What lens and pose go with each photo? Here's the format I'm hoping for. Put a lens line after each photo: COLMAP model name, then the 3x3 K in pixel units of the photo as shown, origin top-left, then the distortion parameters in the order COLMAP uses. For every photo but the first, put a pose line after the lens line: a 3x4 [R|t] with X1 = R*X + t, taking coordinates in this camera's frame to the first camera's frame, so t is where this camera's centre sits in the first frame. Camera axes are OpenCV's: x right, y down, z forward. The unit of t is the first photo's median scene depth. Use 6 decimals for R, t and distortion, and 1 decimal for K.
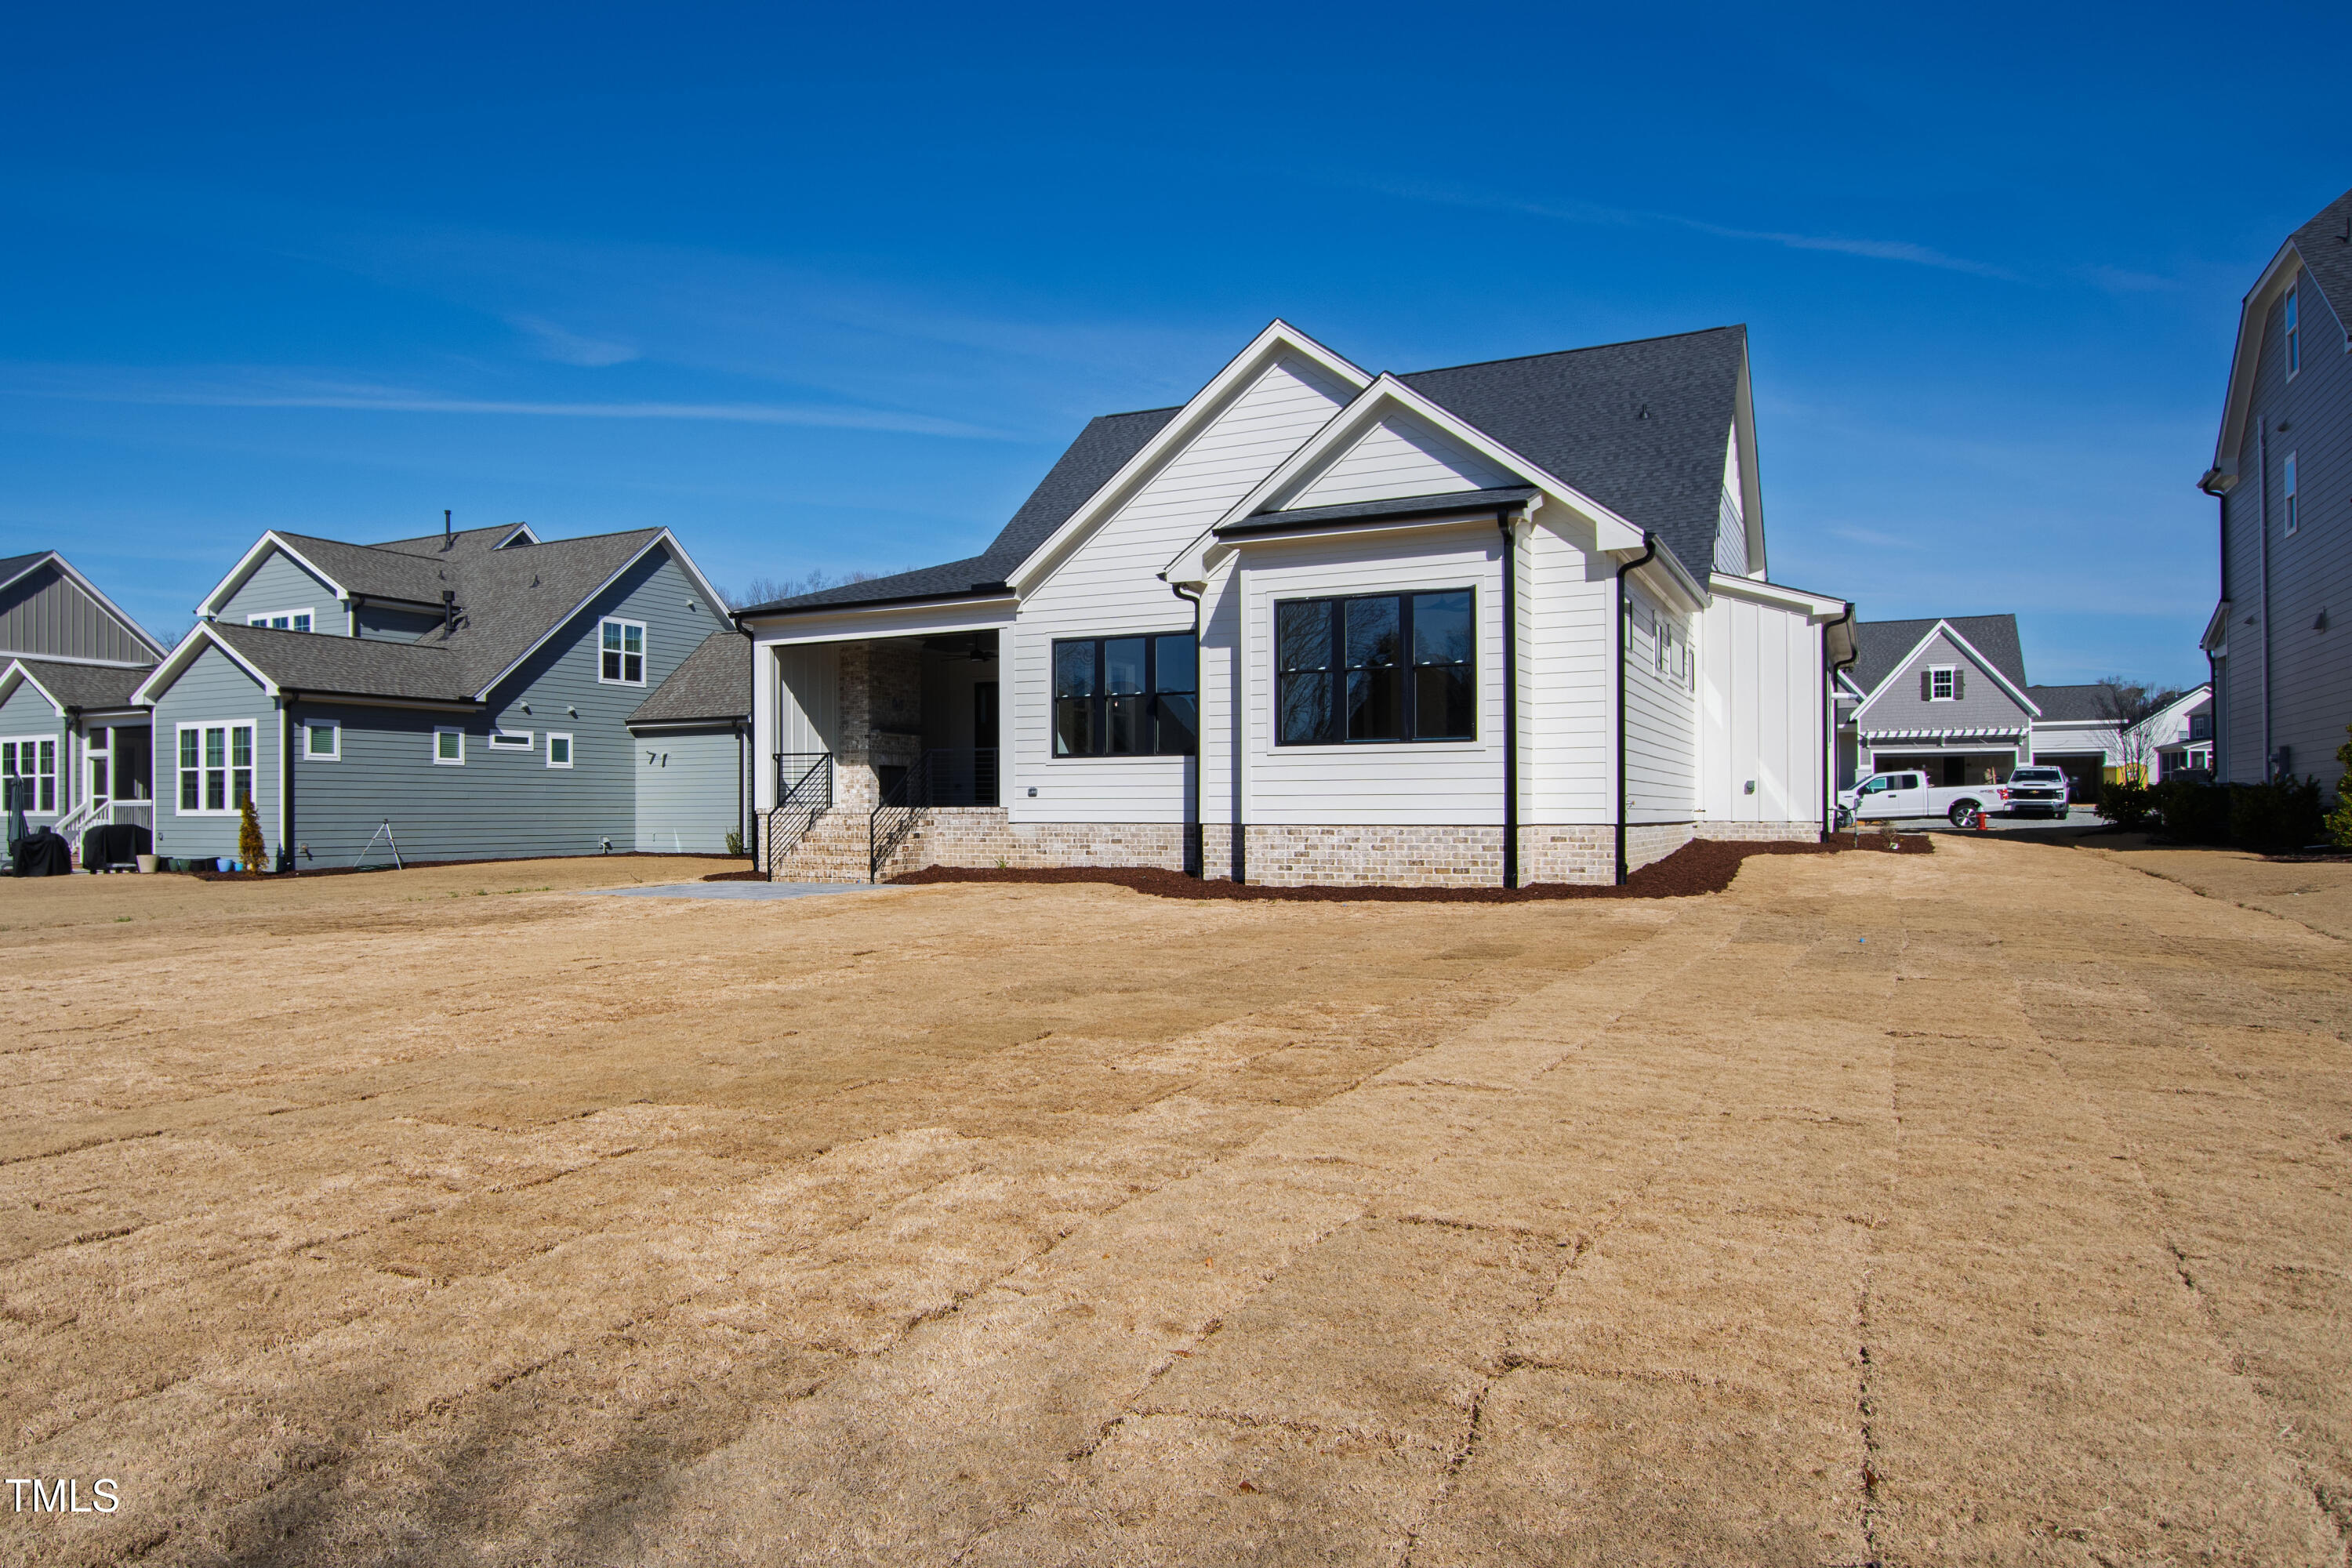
lens RADIAL K [[1533.4, 0, 1132.7], [0, 1533.4, 839.2], [0, 0, 1]] dist [-0.010651, -0.002394]
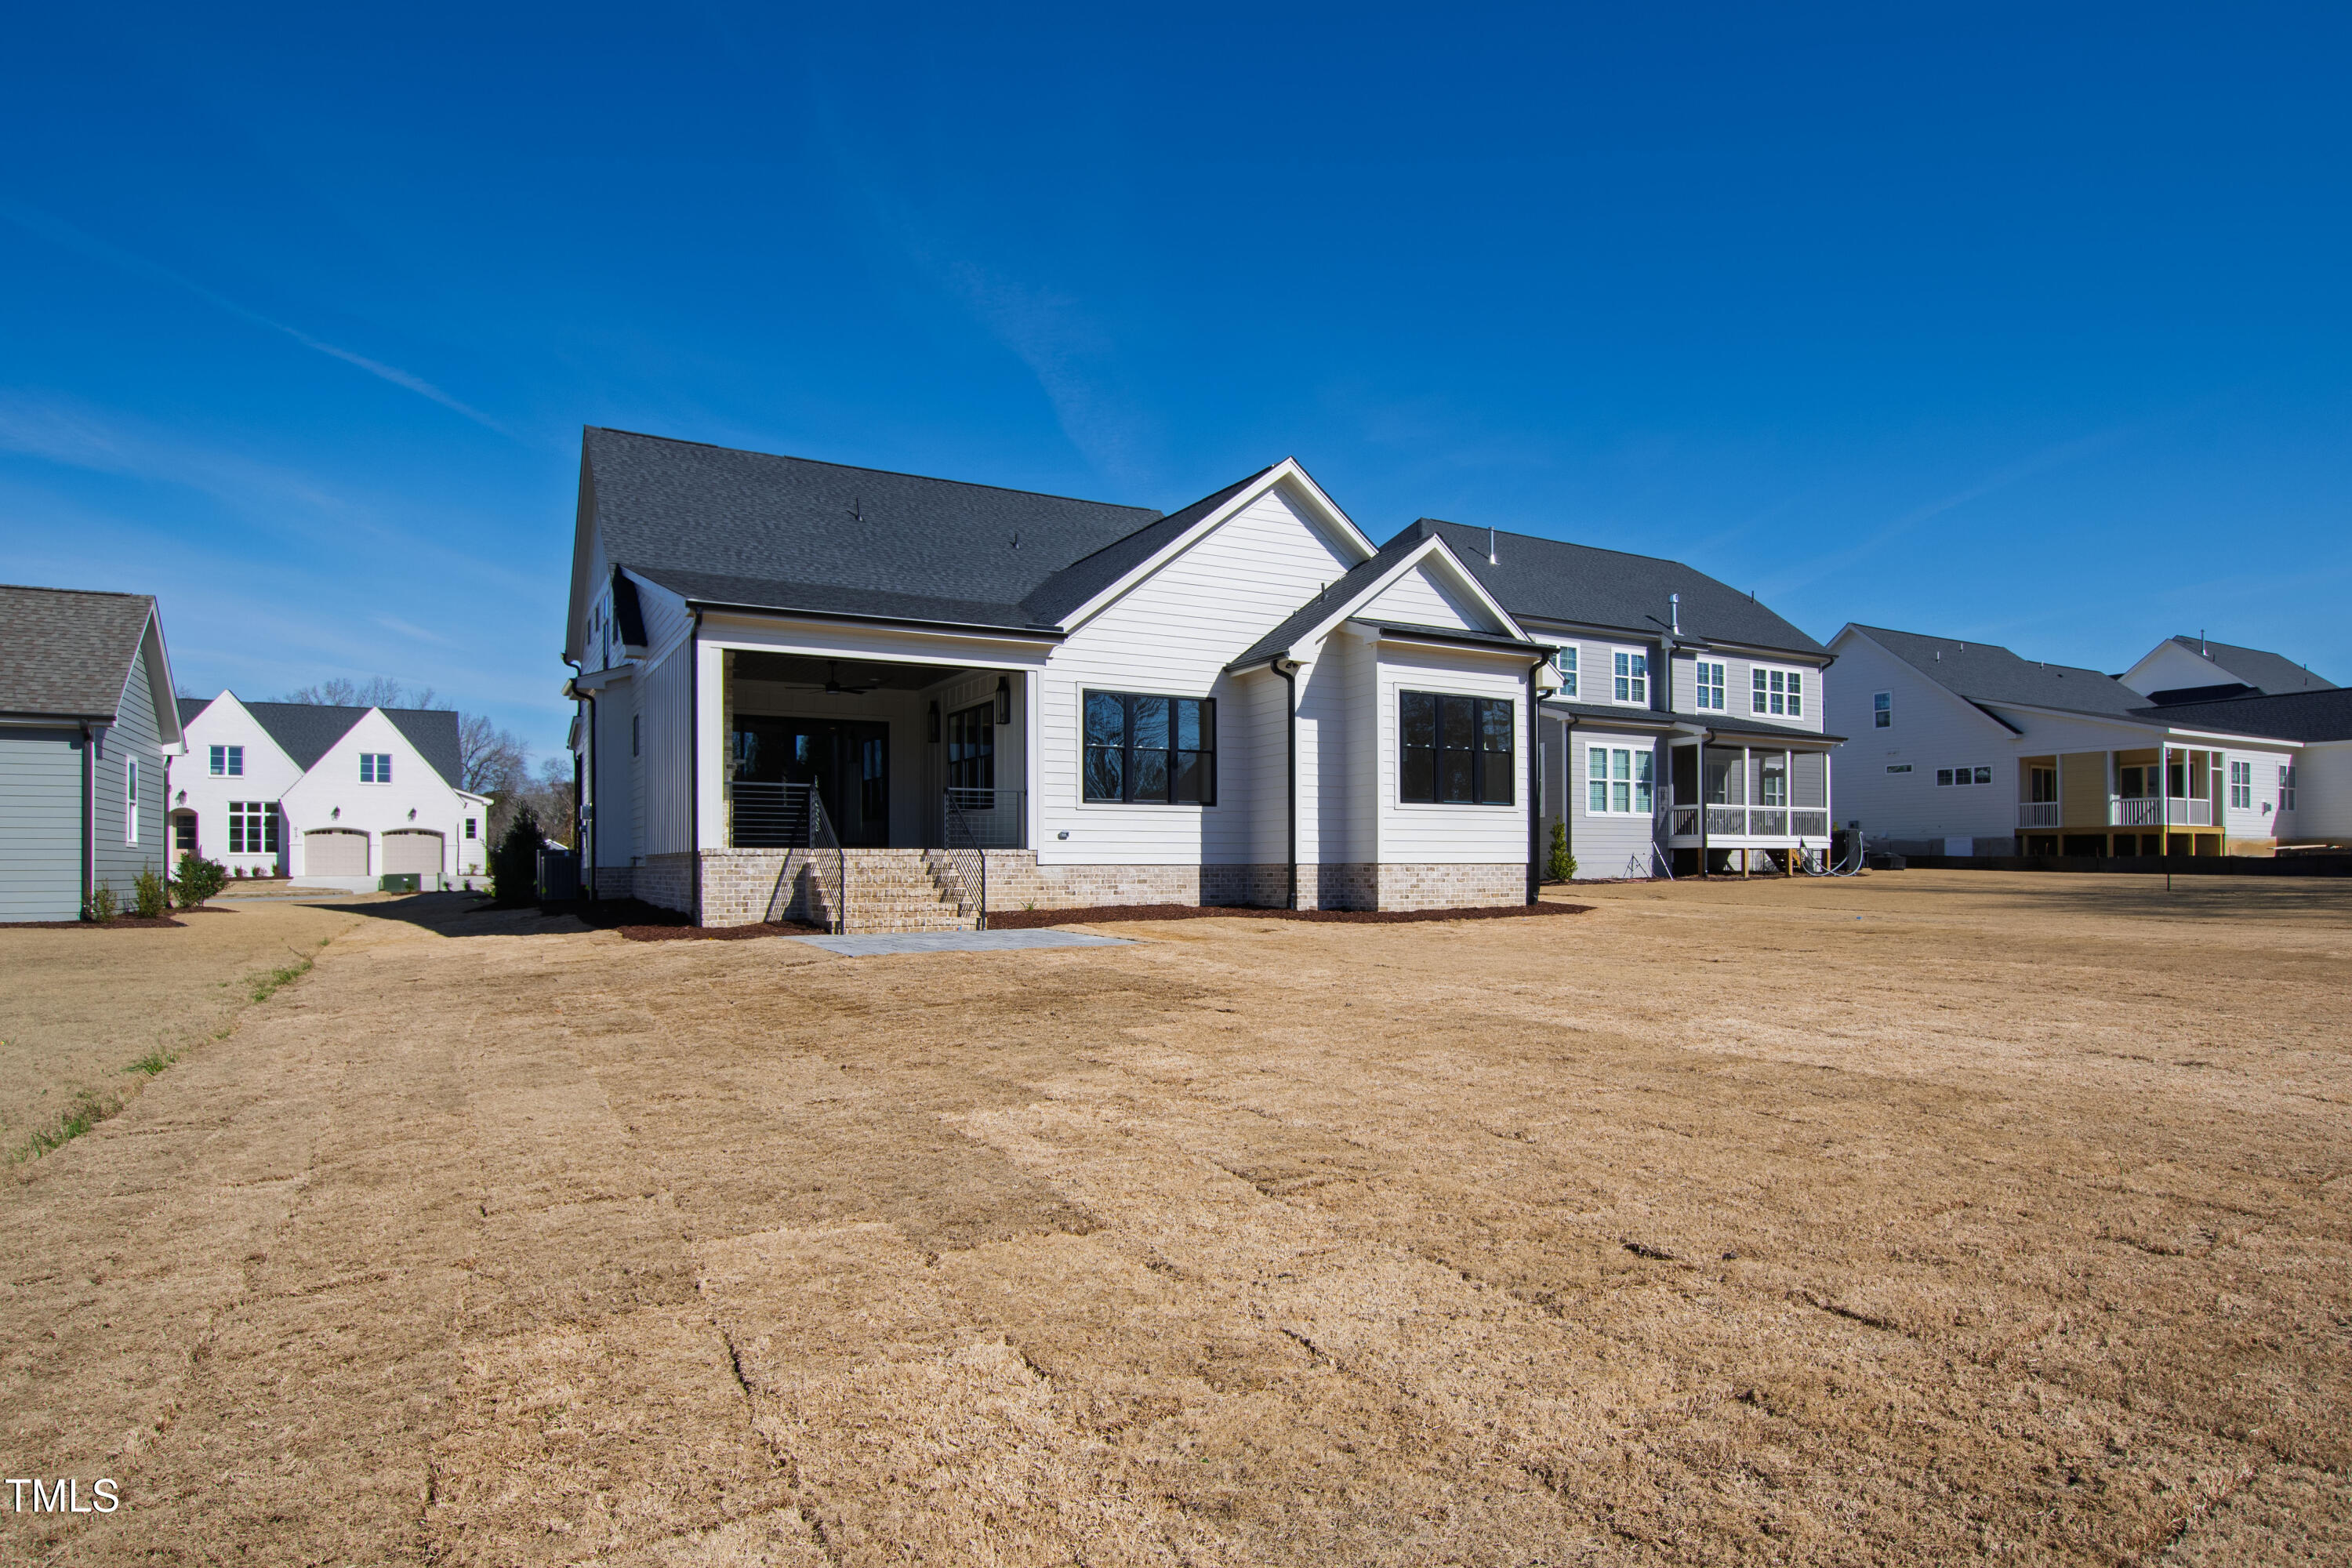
lens RADIAL K [[1308.4, 0, 1179.8], [0, 1308.4, 888.0], [0, 0, 1]] dist [-0.029698, -0.000228]
pose [[0.520928, -0.011489, 0.853523, -0.796584], [0.018393, 0.999828, 0.002232, 0.004418], [-0.853403, 0.014536, 0.521050, 0.494358]]
